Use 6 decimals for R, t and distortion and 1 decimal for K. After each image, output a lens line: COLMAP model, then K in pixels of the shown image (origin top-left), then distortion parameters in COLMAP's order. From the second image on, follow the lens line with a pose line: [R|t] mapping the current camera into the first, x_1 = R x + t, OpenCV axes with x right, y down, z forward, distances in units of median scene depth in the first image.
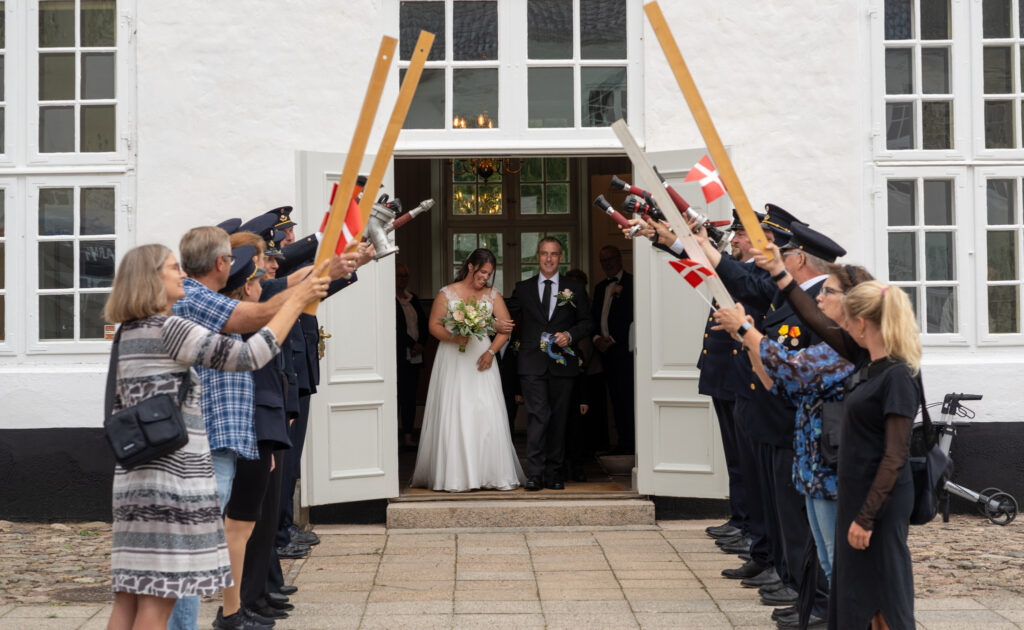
lens RADIAL K [[2539.9, 0, 511.6], [0, 2539.9, 308.7], [0, 0, 1]] dist [0.052682, 0.000000]
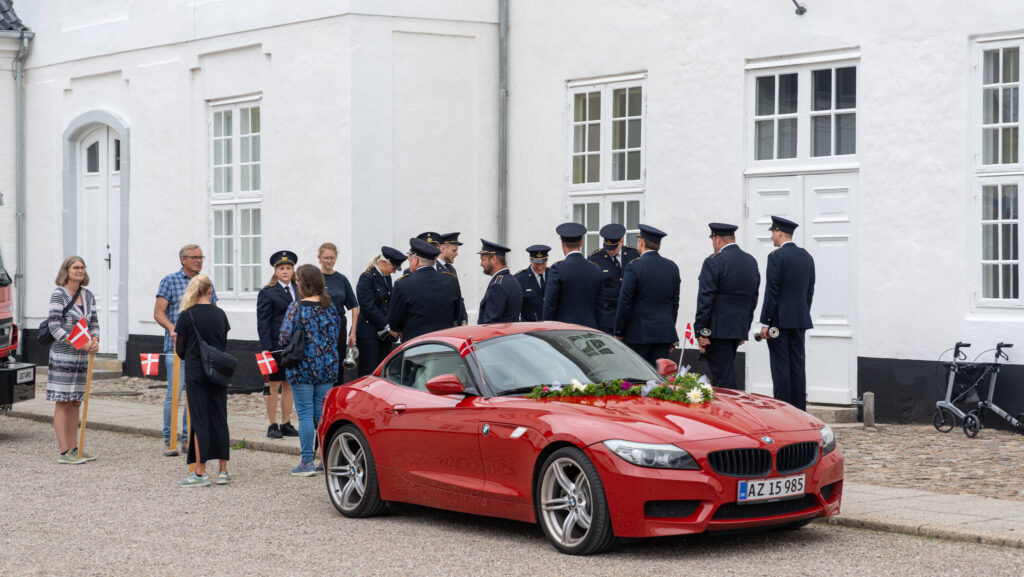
lens RADIAL K [[2435.4, 0, 515.1], [0, 2435.4, 289.3], [0, 0, 1]] dist [0.010312, 0.000000]
pose [[0.560173, 0.013947, -0.828258, 1.144353], [-0.000841, 0.999867, 0.016268, -0.016868], [0.828375, -0.008416, 0.560110, 0.051631]]
